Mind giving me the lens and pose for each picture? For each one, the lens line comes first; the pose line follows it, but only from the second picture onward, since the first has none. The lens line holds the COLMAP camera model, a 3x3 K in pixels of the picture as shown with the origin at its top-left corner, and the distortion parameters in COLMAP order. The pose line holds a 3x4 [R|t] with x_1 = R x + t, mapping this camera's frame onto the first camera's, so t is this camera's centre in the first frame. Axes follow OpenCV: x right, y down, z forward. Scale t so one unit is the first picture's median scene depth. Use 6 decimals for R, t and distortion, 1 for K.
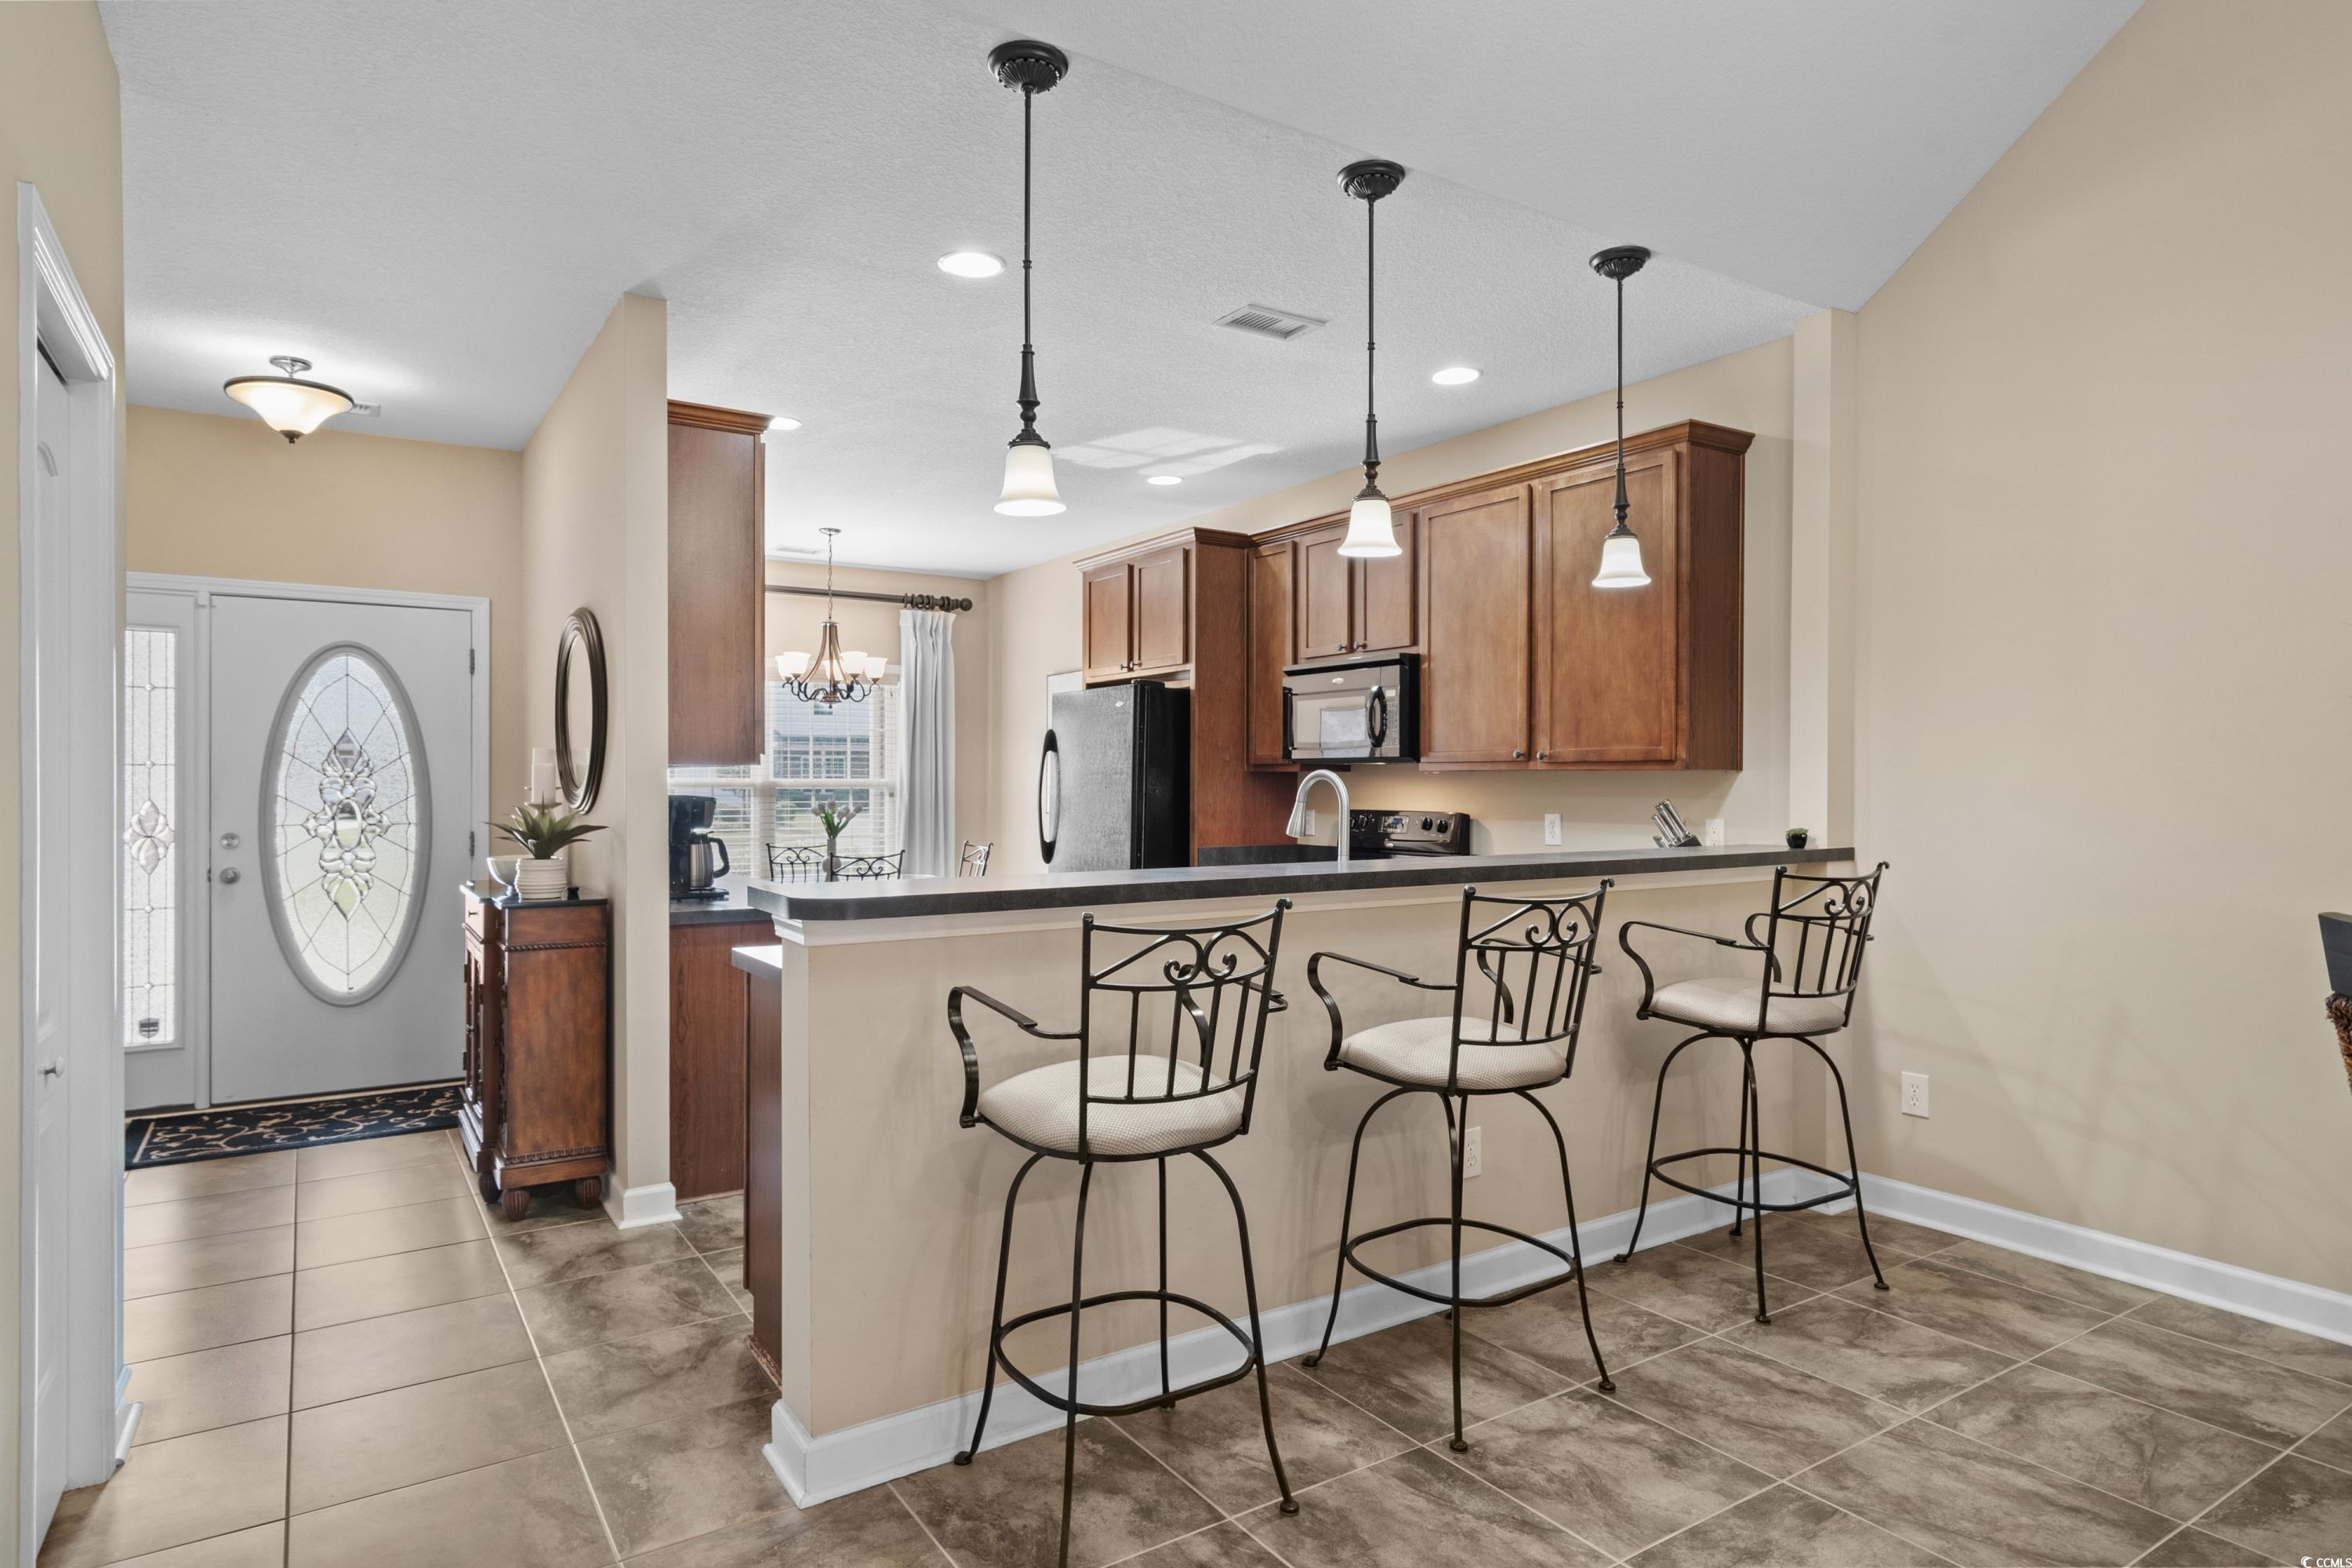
lens RADIAL K [[1328.3, 0, 1180.4], [0, 1328.3, 785.2], [0, 0, 1]] dist [0.005074, 0.001256]
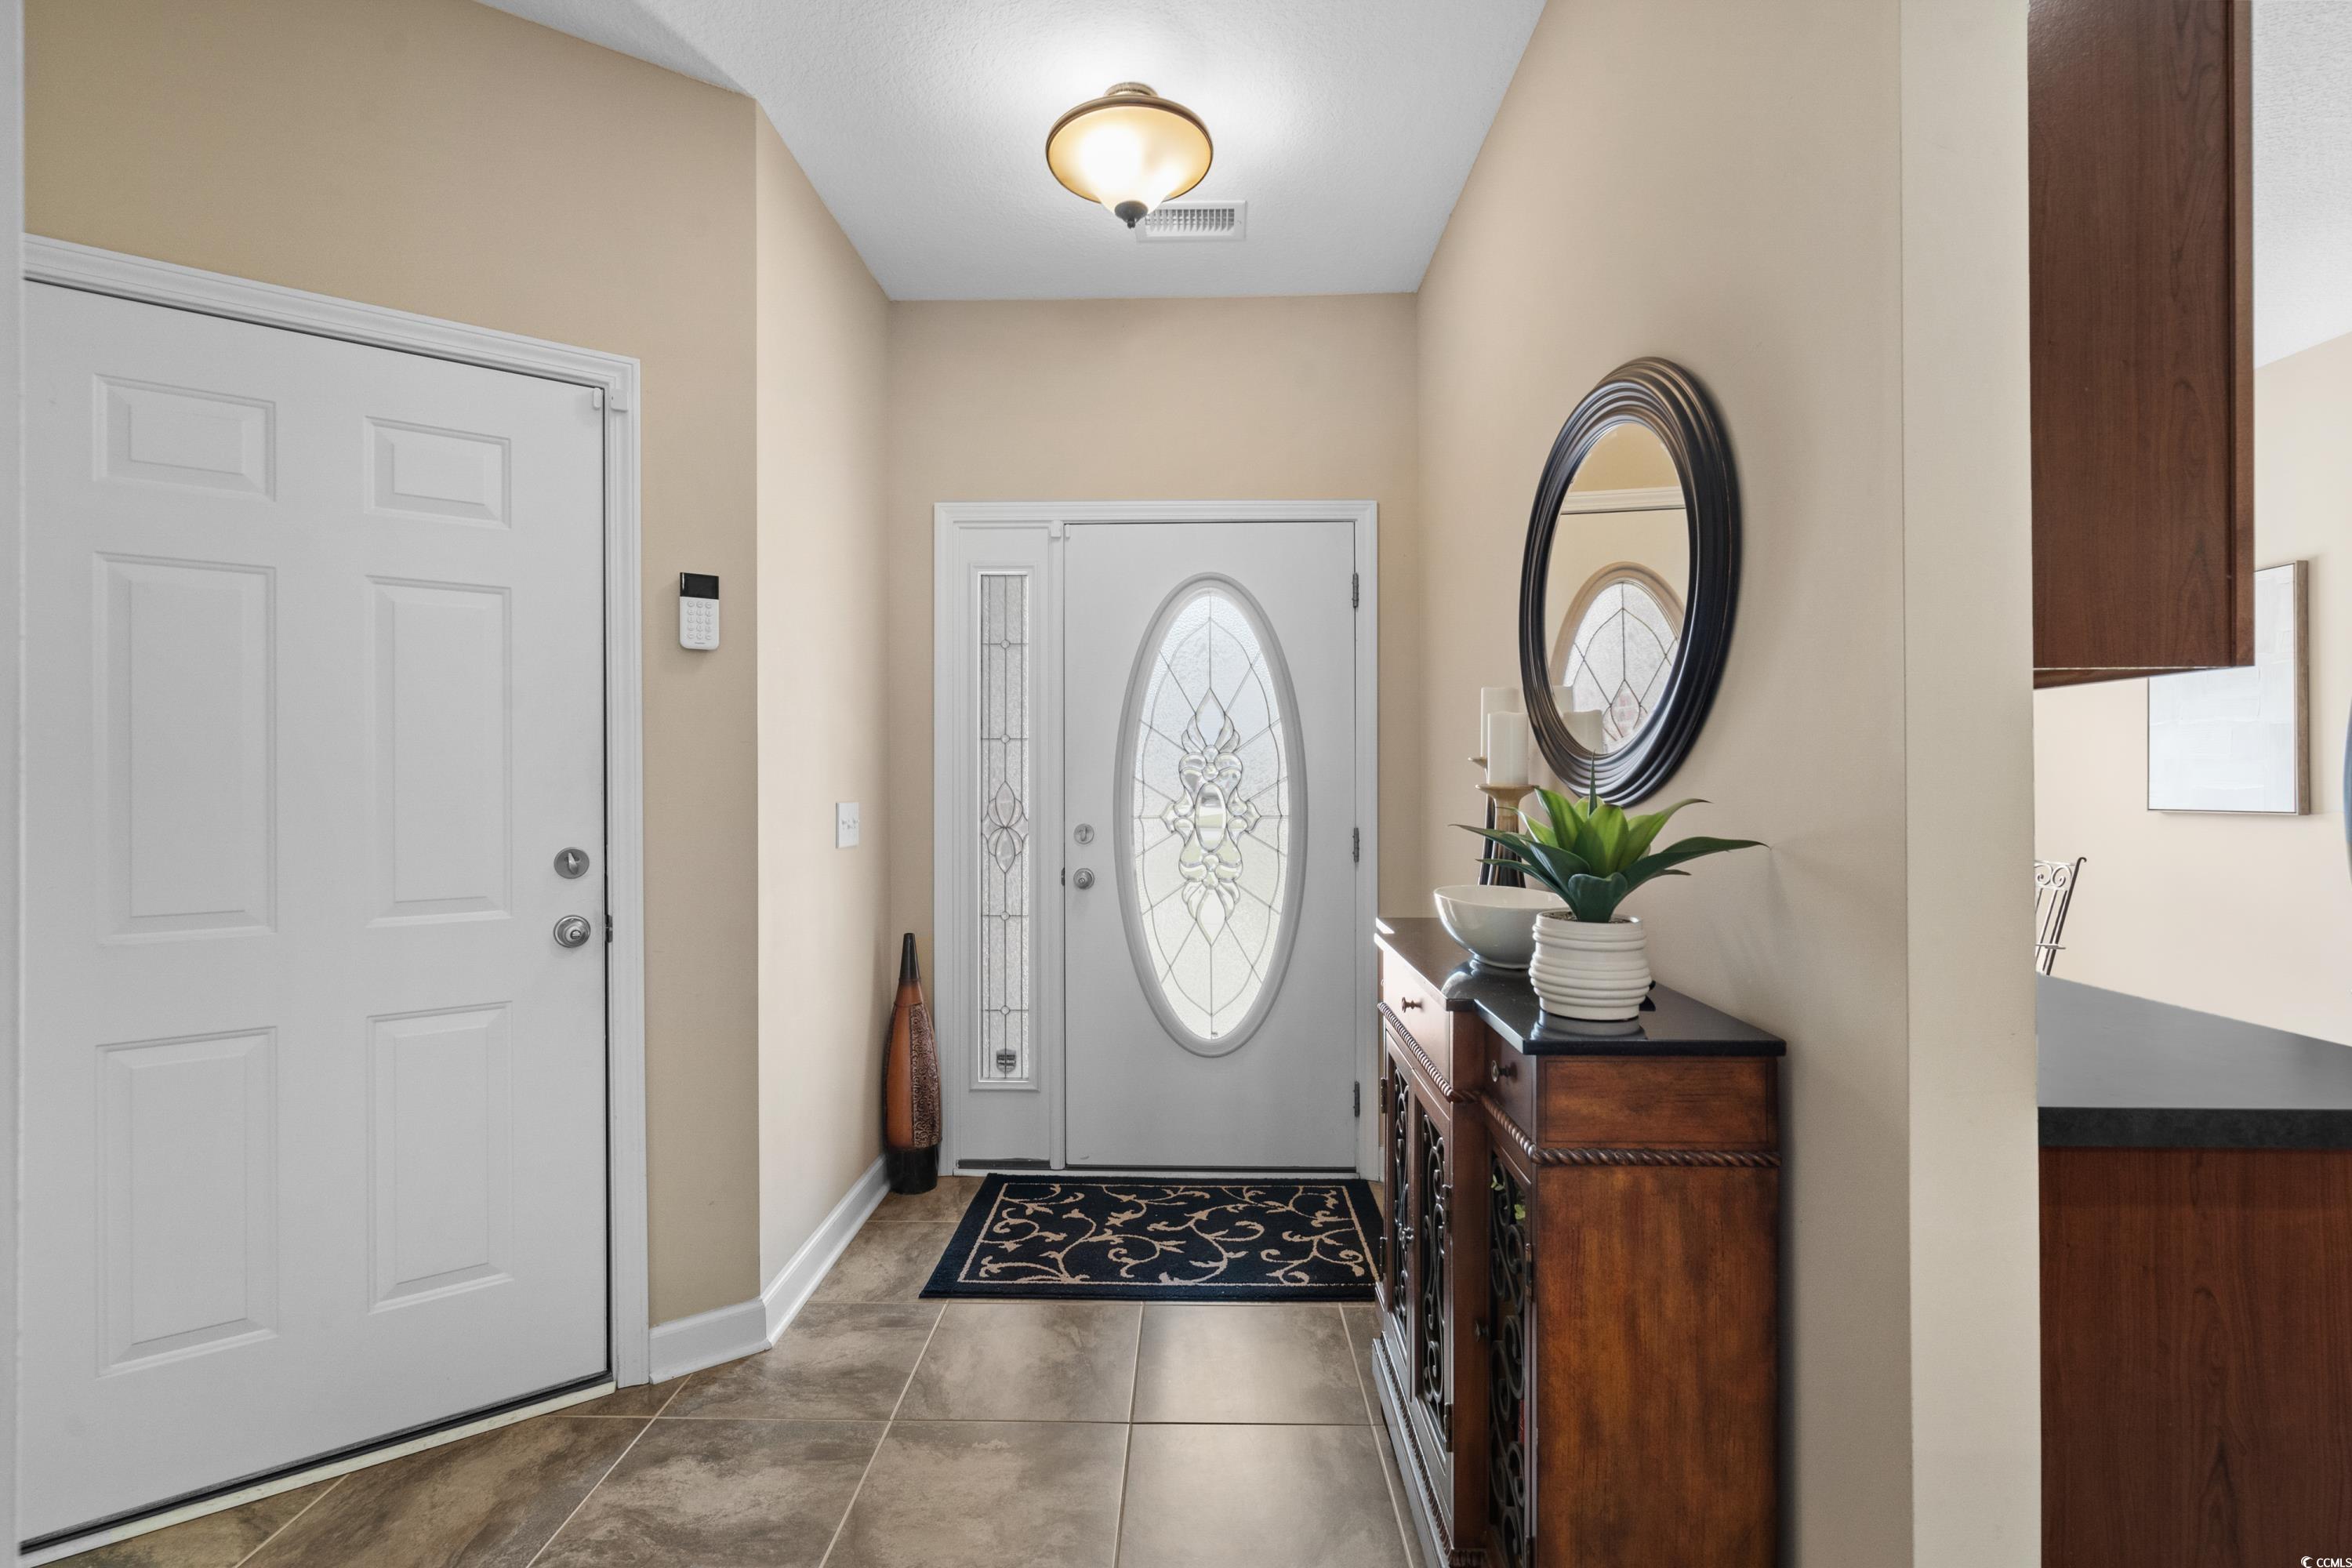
lens RADIAL K [[1081.0, 0, 1176.1], [0, 1081.0, 780.0], [0, 0, 1]] dist [-0.000125, 0.000002]
pose [[0.824446, -0.001643, -0.565939, -0.318754], [0.000996, 0.999998, -0.001453, 0.010591], [0.565940, 0.000634, 0.824446, 0.523407]]
